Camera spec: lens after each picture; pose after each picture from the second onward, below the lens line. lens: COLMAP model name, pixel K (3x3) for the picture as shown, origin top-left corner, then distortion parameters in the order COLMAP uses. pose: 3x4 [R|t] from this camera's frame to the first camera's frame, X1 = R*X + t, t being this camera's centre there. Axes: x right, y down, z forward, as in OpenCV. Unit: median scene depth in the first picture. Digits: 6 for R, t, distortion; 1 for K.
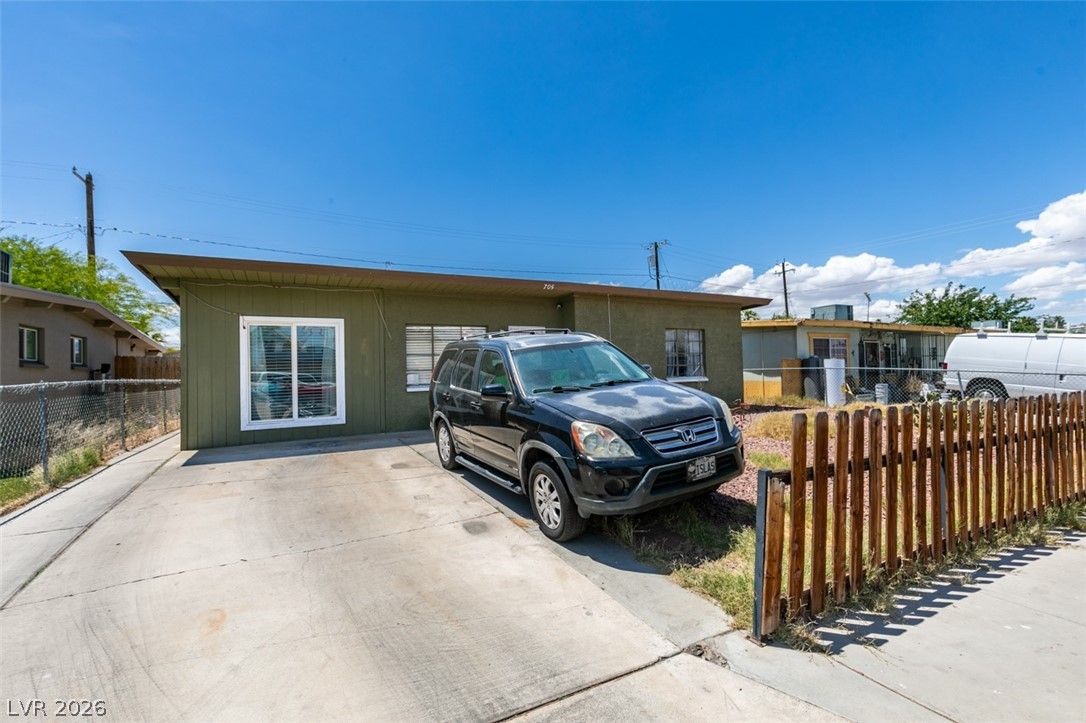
lens RADIAL K [[485.3, 0, 542.8], [0, 485.3, 369.7], [0, 0, 1]] dist [0.011120, -0.004669]
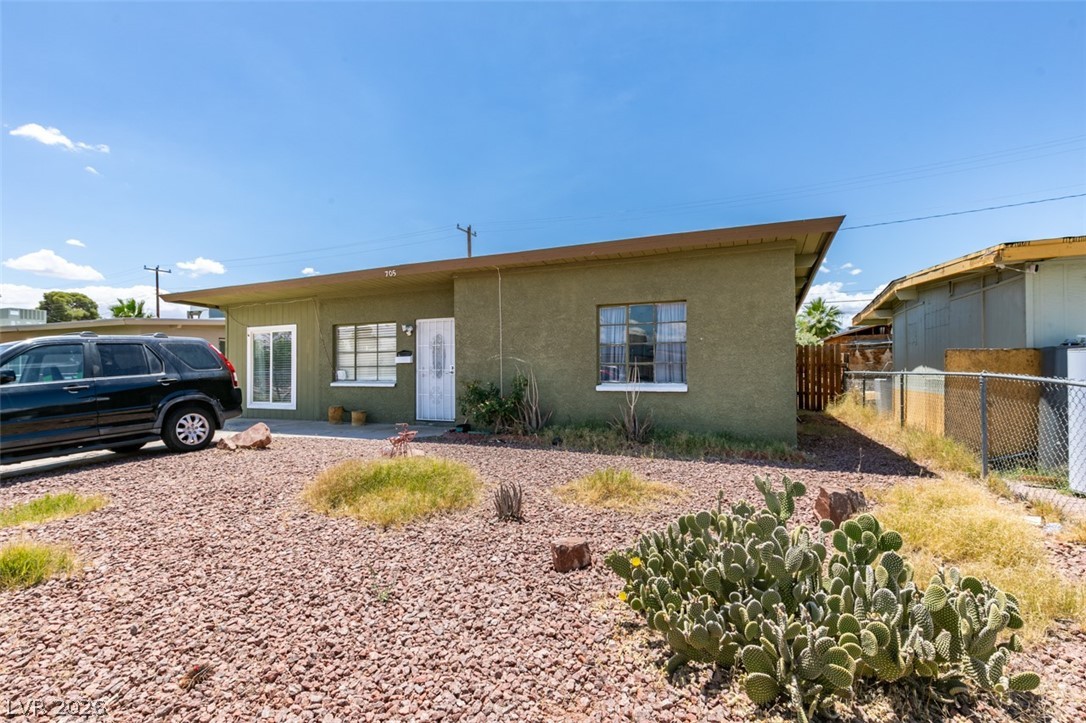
lens RADIAL K [[485.3, 0, 541.4], [0, 485.3, 364.5], [0, 0, 1]] dist [0.011120, -0.004669]
pose [[0.615154, 0.012505, -0.788308, 0.773532], [-0.002468, 0.999900, 0.013936, -0.018275], [0.788403, -0.006627, 0.615123, 0.602290]]
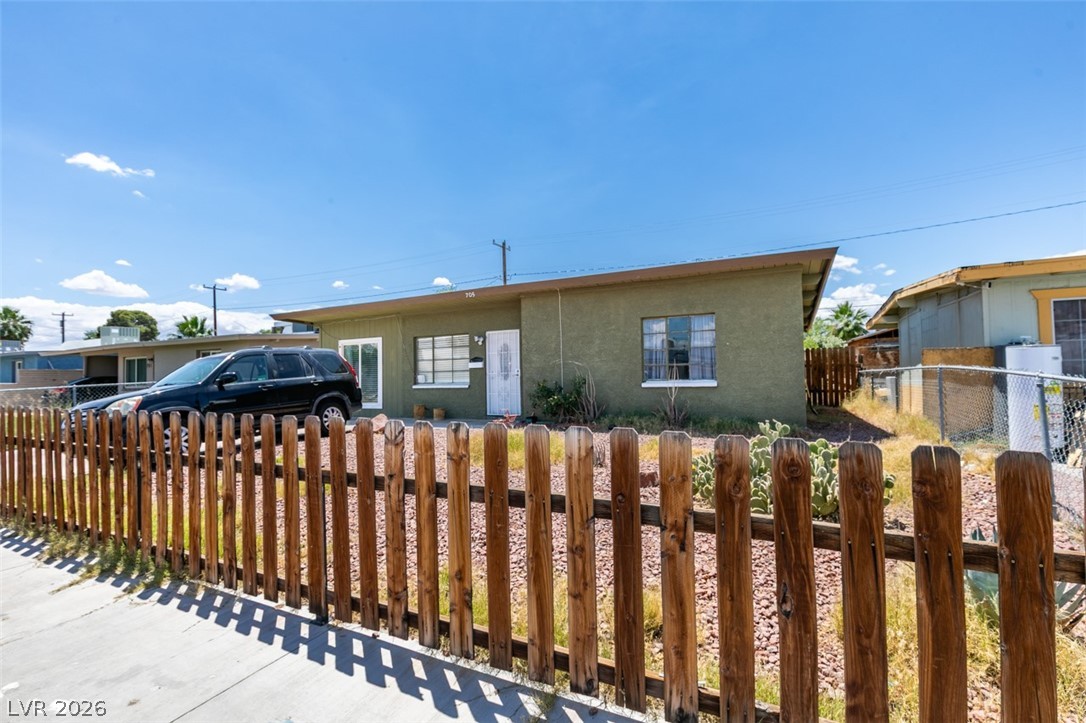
lens RADIAL K [[485.3, 0, 542.3], [0, 485.3, 366.1], [0, 0, 1]] dist [0.011120, -0.004669]
pose [[0.576345, -0.005792, -0.817186, 0.874430], [0.011363, 0.999935, 0.000927, -0.011026], [0.817128, -0.009820, 0.576373, 0.453753]]
